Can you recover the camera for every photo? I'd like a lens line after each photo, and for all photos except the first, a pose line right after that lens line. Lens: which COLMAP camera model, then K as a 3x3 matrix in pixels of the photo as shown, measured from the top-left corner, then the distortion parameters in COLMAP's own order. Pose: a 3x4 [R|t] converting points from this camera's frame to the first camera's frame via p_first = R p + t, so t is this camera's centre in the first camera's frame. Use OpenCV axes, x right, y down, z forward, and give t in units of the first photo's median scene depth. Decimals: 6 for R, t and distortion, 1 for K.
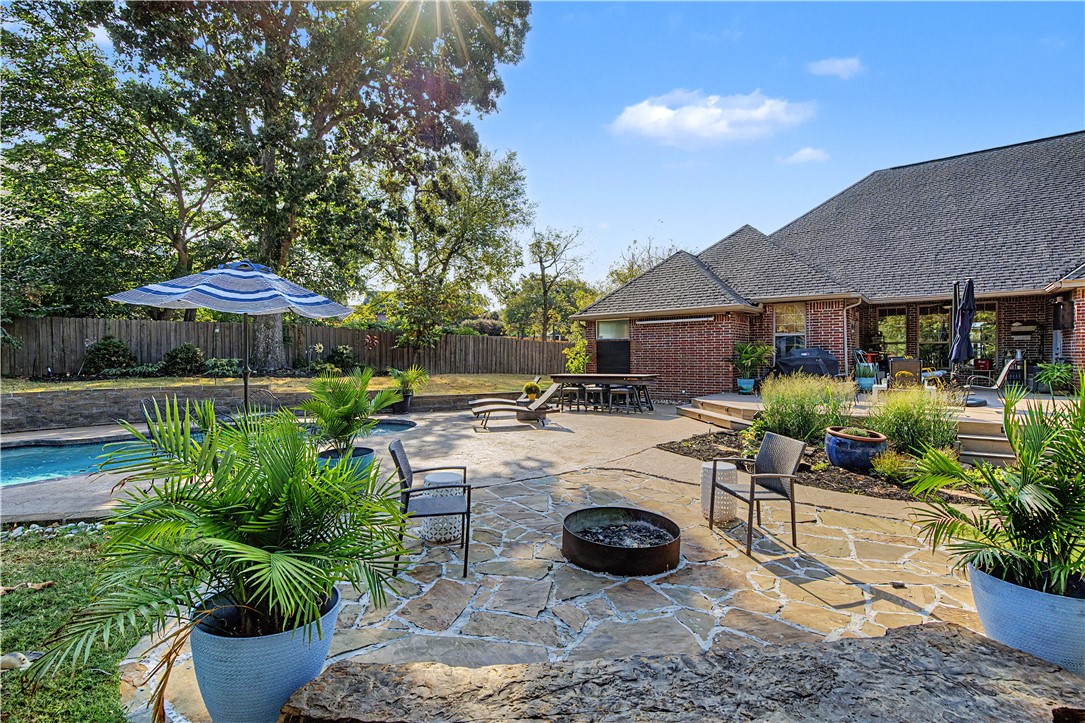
lens RADIAL K [[496.4, 0, 553.9], [0, 496.4, 362.7], [0, 0, 1]] dist [-0.000678, 0.000258]
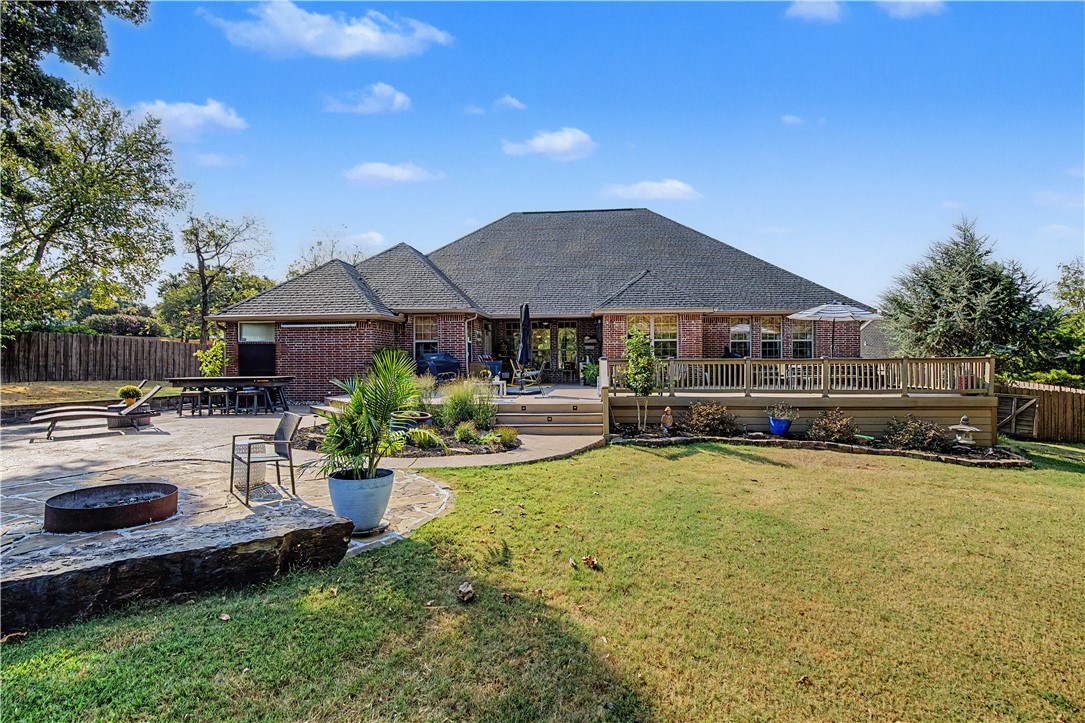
lens RADIAL K [[489.7, 0, 549.3], [0, 489.7, 364.9], [0, 0, 1]] dist [0.003133, 0.000420]
pose [[0.849376, -0.003972, 0.527774, 0.090091], [0.007566, 0.999961, -0.004651, 0.006873], [-0.527734, 0.007943, 0.849372, -0.121897]]
